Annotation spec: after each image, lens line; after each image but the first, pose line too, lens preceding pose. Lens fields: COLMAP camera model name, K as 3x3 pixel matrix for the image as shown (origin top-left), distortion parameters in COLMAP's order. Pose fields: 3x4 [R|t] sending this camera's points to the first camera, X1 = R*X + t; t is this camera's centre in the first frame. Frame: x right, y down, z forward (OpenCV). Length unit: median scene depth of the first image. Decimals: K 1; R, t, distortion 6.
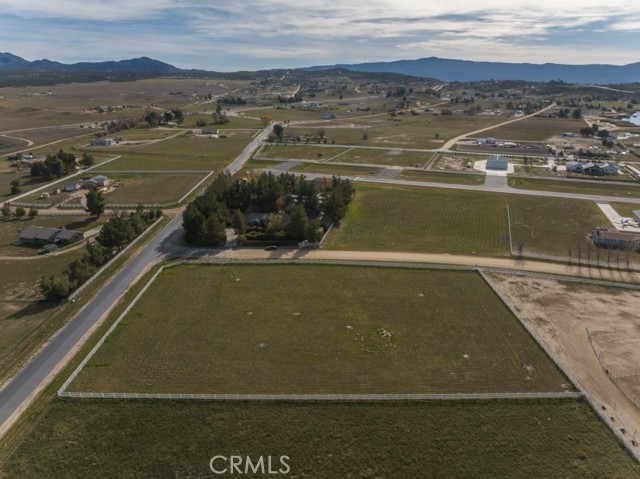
lens RADIAL K [[454.3, 0, 323.3], [0, 454.3, 226.1], [0, 0, 1]] dist [-0.045146, 0.013373]
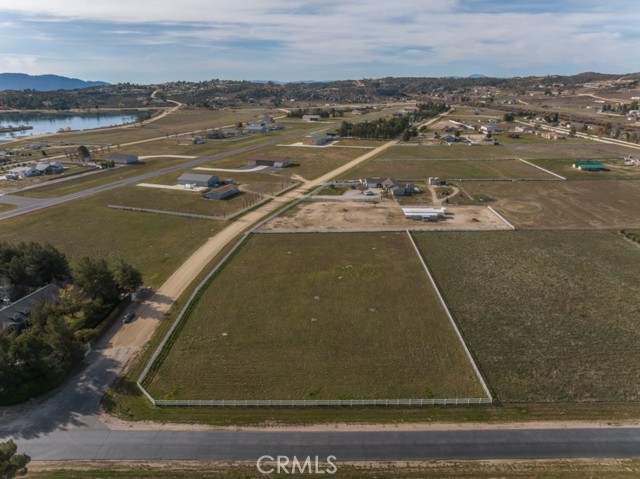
lens RADIAL K [[454.3, 0, 323.3], [0, 454.3, 226.1], [0, 0, 1]] dist [-0.045146, 0.013373]
pose [[0.023995, -0.308045, 0.951069, -0.769019], [0.317551, 0.904422, 0.284925, -0.193675], [-0.947938, 0.295176, 0.119522, 0.610058]]
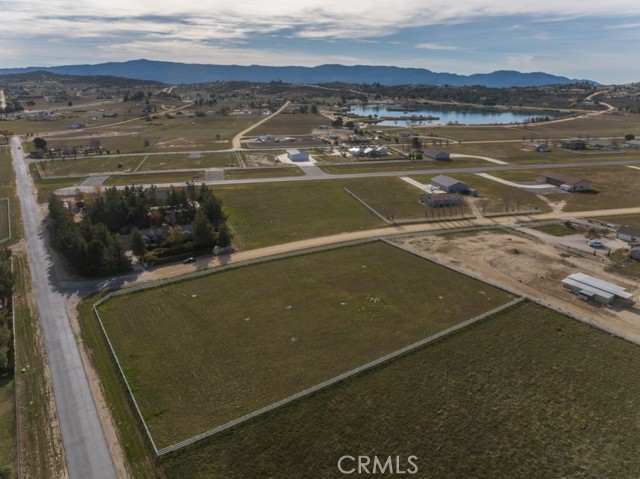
lens RADIAL K [[454.3, 0, 323.3], [0, 454.3, 226.1], [0, 0, 1]] dist [-0.045146, 0.013373]
pose [[0.831642, -0.172344, 0.527891, -0.385690], [0.174568, 0.983566, 0.046096, -0.017993], [-0.527160, 0.053817, 0.848060, 0.049152]]
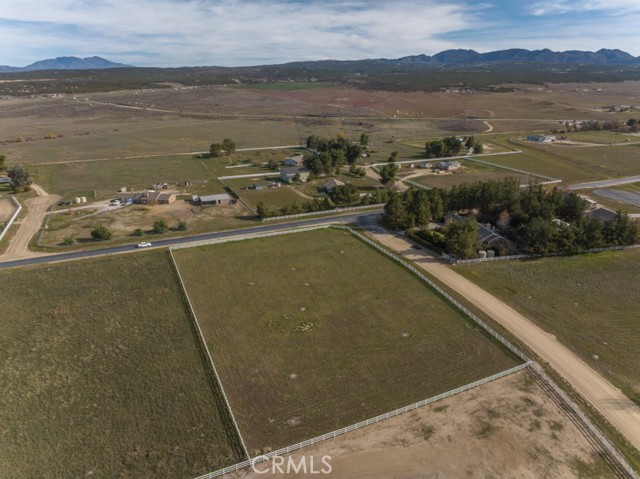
lens RADIAL K [[454.3, 0, 323.3], [0, 454.3, 226.1], [0, 0, 1]] dist [-0.045146, 0.013373]
pose [[0.412664, 0.288731, -0.863911, 0.677584], [-0.282181, 0.942297, 0.180140, -0.120898], [0.866073, 0.169442, 0.470327, 0.359075]]
